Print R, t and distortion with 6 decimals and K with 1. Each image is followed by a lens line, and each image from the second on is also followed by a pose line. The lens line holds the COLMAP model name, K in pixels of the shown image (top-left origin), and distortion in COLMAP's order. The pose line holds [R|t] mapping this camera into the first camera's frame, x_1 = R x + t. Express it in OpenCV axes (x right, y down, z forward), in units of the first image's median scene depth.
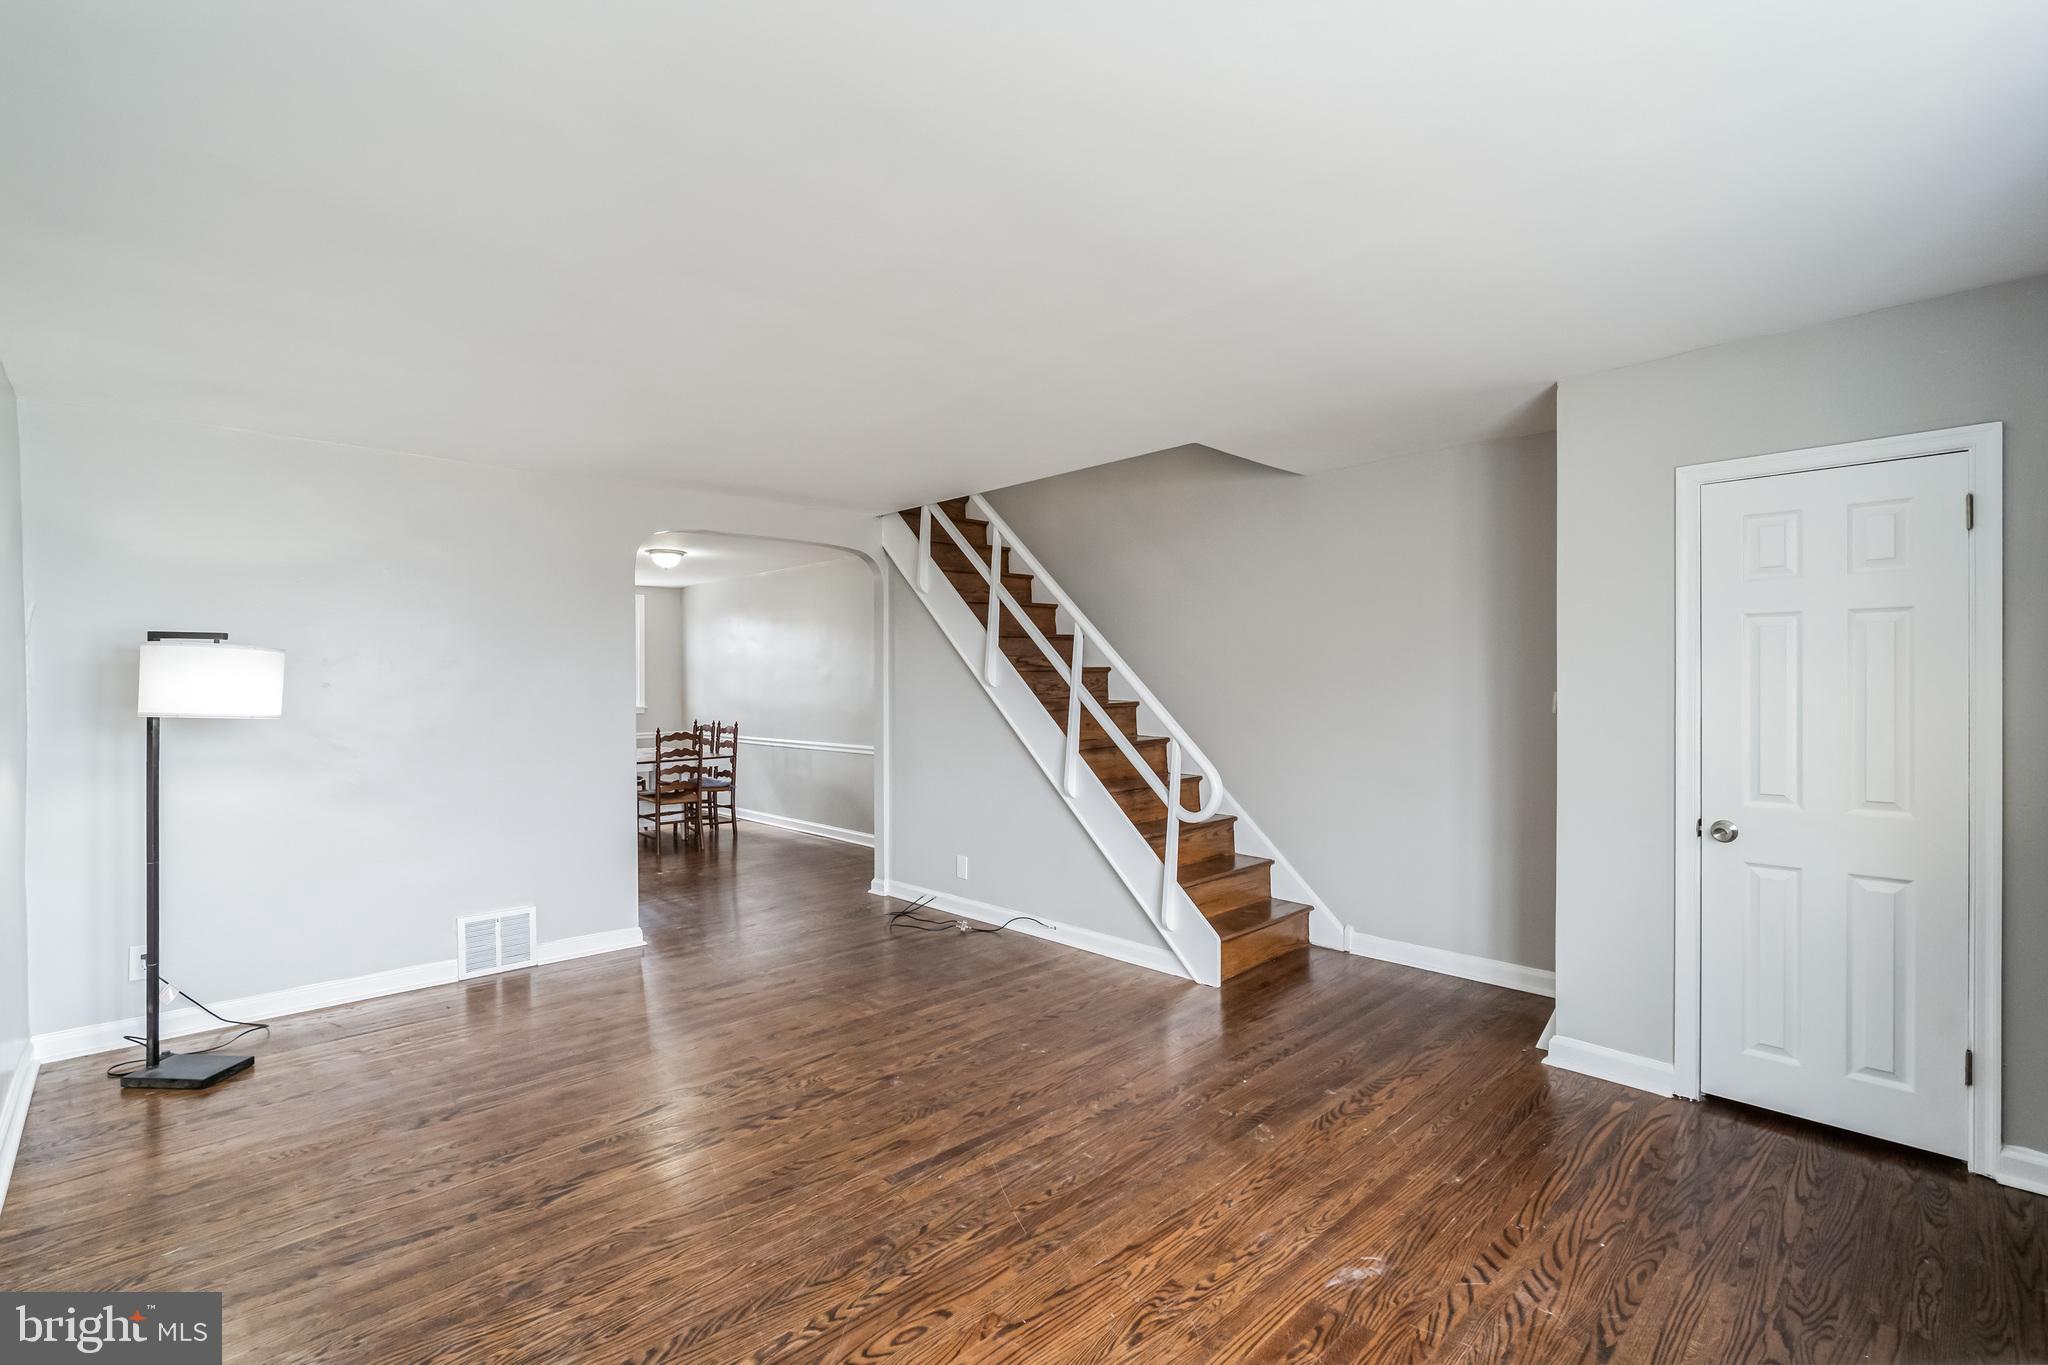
lens RADIAL K [[896.5, 0, 1044.0], [0, 896.5, 677.6], [0, 0, 1]] dist [-0.003203, -0.000141]
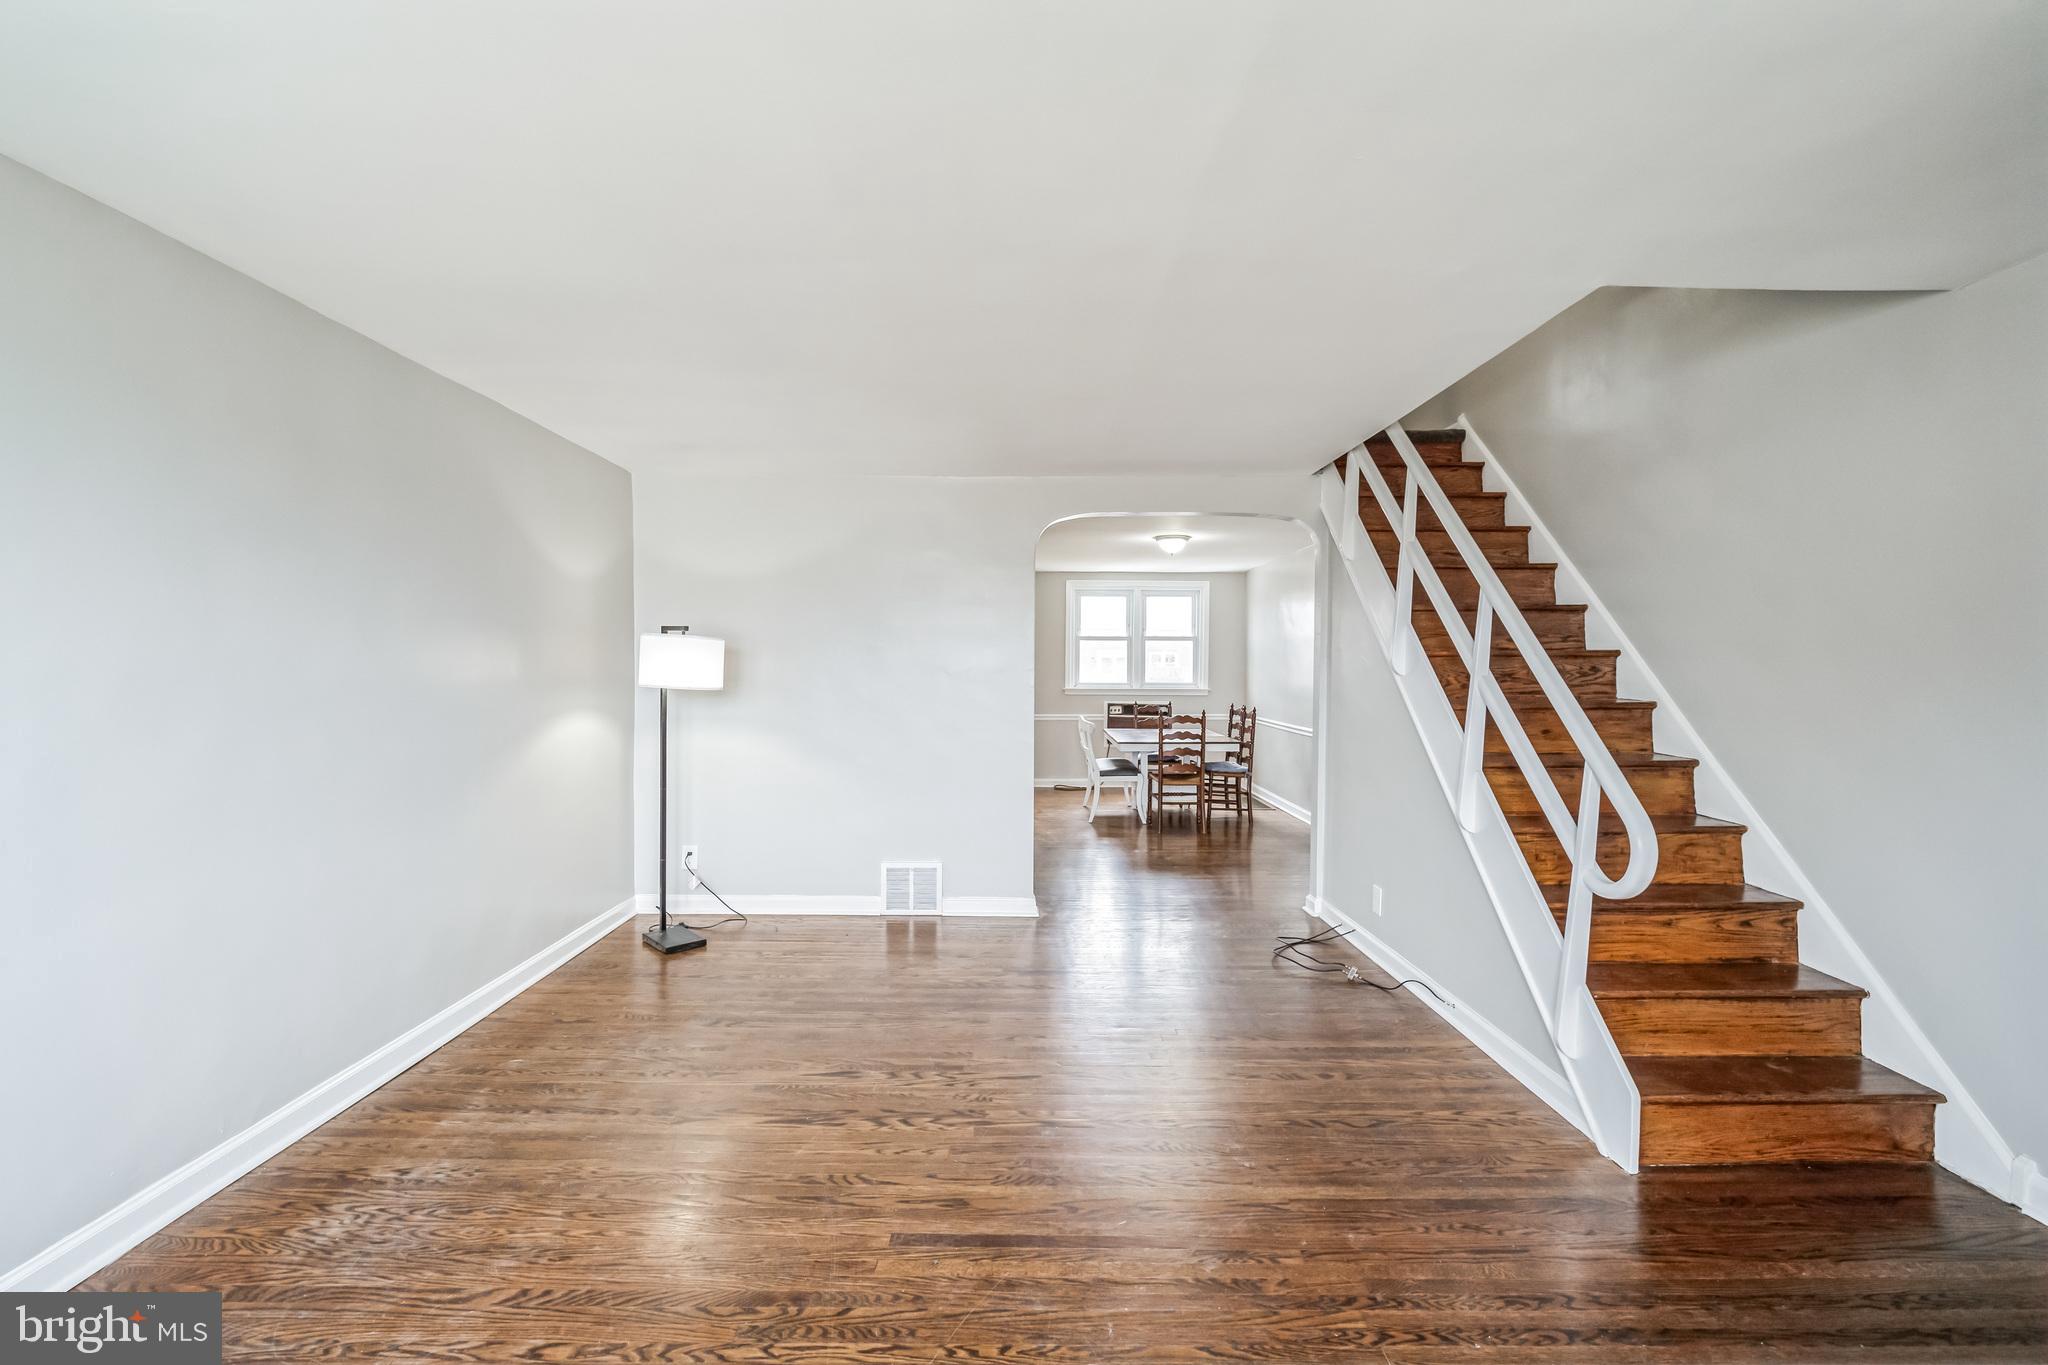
lens RADIAL K [[896.5, 0, 1034.2], [0, 896.5, 686.9], [0, 0, 1]] dist [-0.003203, -0.000141]
pose [[0.725213, 0.025073, -0.688068, 0.289710], [-0.005258, 0.999509, 0.030880, -0.002193], [0.688505, -0.018777, 0.724989, 0.265784]]
